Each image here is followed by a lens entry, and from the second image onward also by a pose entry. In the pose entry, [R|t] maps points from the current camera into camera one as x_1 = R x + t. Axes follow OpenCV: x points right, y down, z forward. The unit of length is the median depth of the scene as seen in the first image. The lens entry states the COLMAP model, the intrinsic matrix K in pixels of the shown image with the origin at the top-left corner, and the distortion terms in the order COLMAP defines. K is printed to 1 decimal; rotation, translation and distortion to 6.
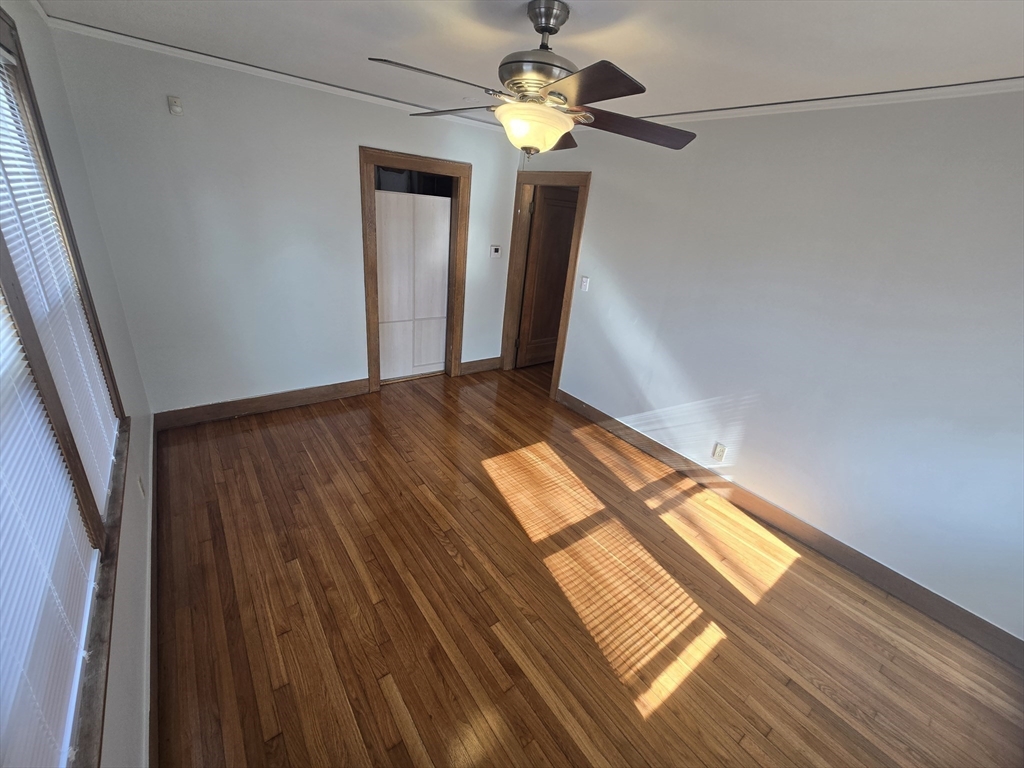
lens RADIAL K [[419.8, 0, 511.5], [0, 419.8, 384.6], [0, 0, 1]] dist [-0.002959, -0.000355]
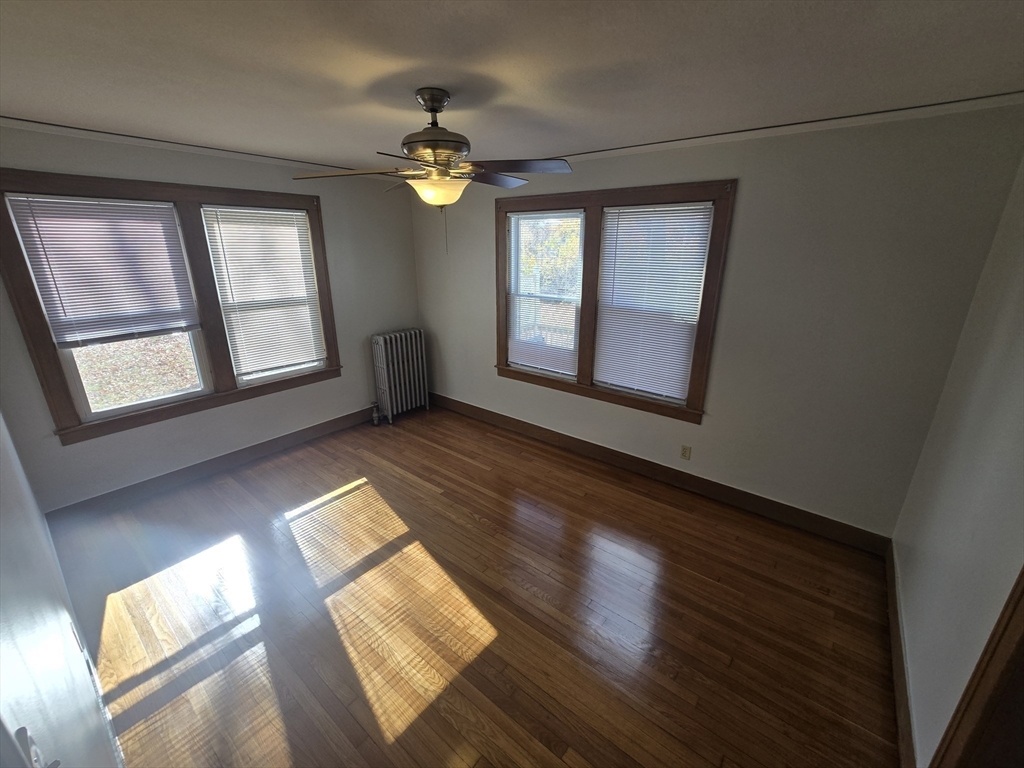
lens RADIAL K [[419.8, 0, 511.8], [0, 419.8, 381.1], [0, 0, 1]] dist [-0.002959, -0.000355]
pose [[-0.965849, -0.018148, -0.258469, 0.102547], [-0.181479, 0.759373, 0.624834, -0.661314], [0.184935, 0.650402, -0.736733, 1.541853]]
